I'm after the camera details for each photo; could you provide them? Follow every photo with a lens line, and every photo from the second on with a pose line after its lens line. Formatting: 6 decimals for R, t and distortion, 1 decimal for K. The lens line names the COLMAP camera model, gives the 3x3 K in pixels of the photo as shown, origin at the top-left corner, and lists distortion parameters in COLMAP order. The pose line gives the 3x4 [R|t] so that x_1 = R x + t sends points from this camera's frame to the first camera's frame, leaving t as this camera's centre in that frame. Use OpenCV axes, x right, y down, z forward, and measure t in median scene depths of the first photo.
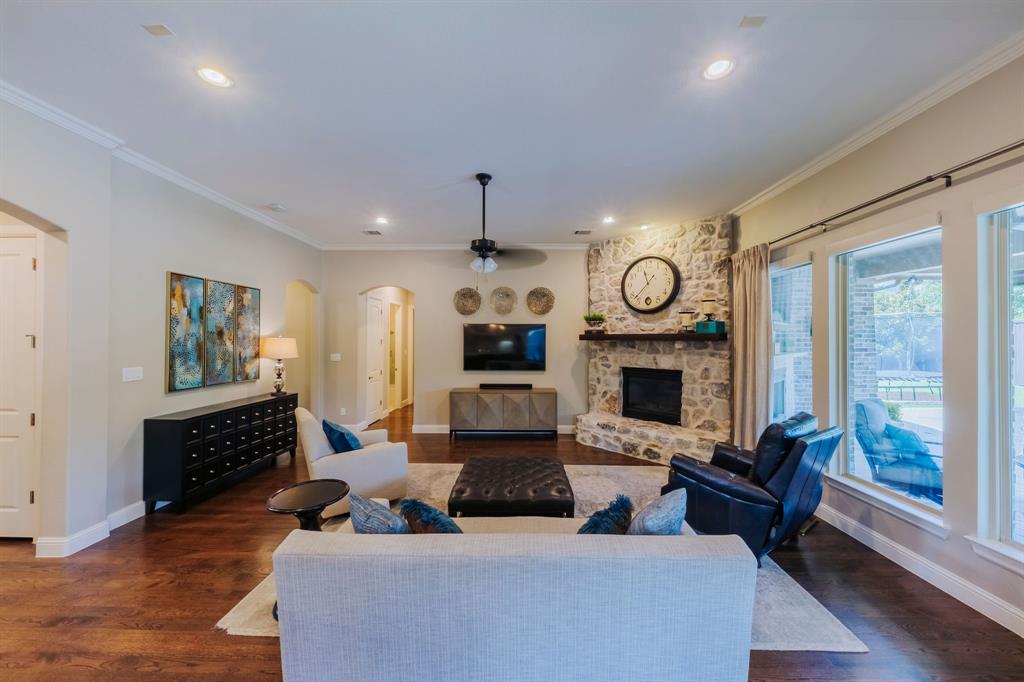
lens RADIAL K [[354.6, 0, 512.0], [0, 354.6, 339.1], [0, 0, 1]] dist [0.001167, -0.000114]
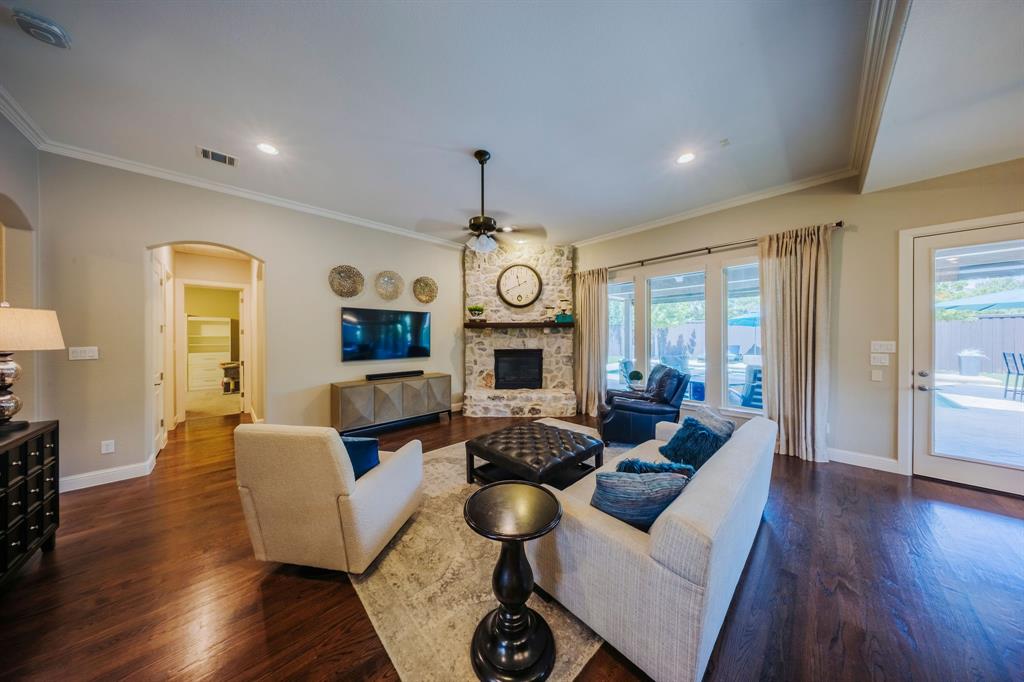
lens RADIAL K [[296.6, 0, 512.0], [0, 296.6, 337.6], [0, 0, 1]] dist [-0.000674, -0.000024]
pose [[0.706477, -0.006470, 0.707707, -0.400133], [0.006037, 0.999977, 0.003116, 0.034887], [-0.707710, 0.002071, 0.706500, 0.229009]]
